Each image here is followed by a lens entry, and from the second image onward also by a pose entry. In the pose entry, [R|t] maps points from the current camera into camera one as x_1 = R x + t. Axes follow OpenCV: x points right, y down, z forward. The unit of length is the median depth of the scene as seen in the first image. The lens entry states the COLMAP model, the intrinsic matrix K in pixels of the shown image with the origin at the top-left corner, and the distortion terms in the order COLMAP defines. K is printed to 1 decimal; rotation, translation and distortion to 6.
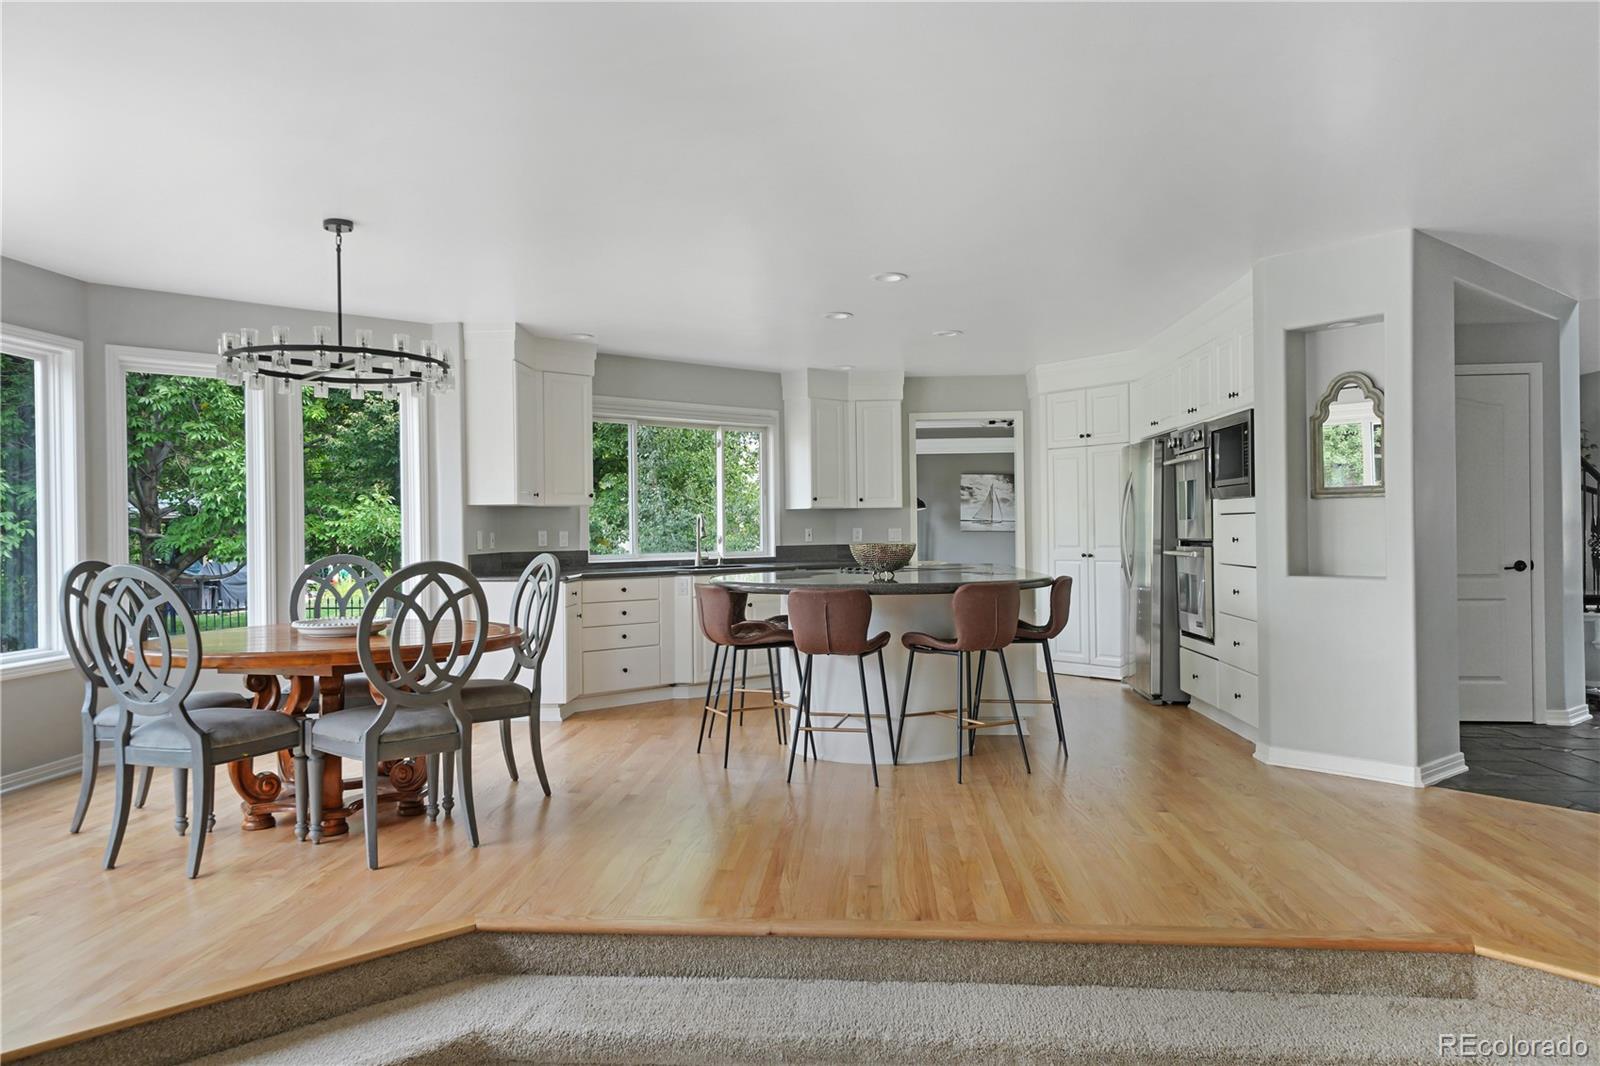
lens RADIAL K [[1146.1, 0, 800.0], [0, 1146.1, 533.0], [0, 0, 1]] dist [0.021102, -0.000121]
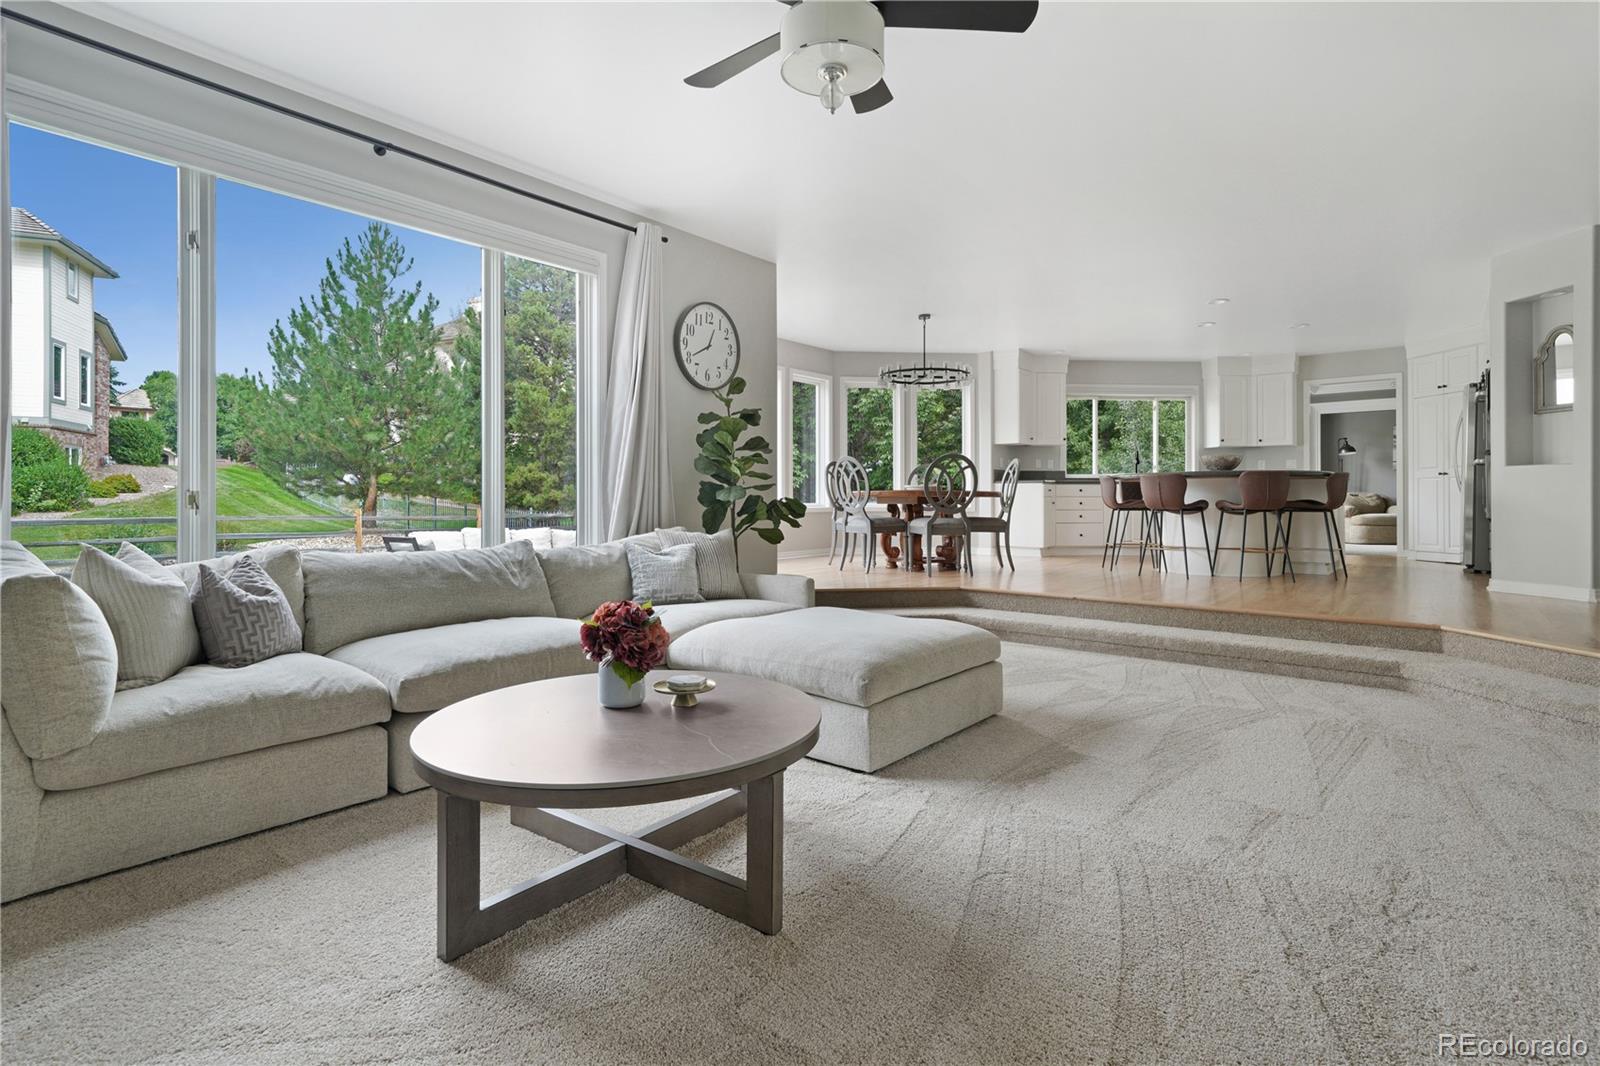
lens RADIAL K [[758.9, 0, 800.0], [0, 758.9, 533.0], [0, 0, 1]] dist [0.025370, 0.000079]
pose [[0.830812, 0.036573, -0.555350, 0.213968], [-0.004667, 0.998261, 0.058759, 0.068070], [0.556533, -0.046226, 0.829538, -0.363680]]
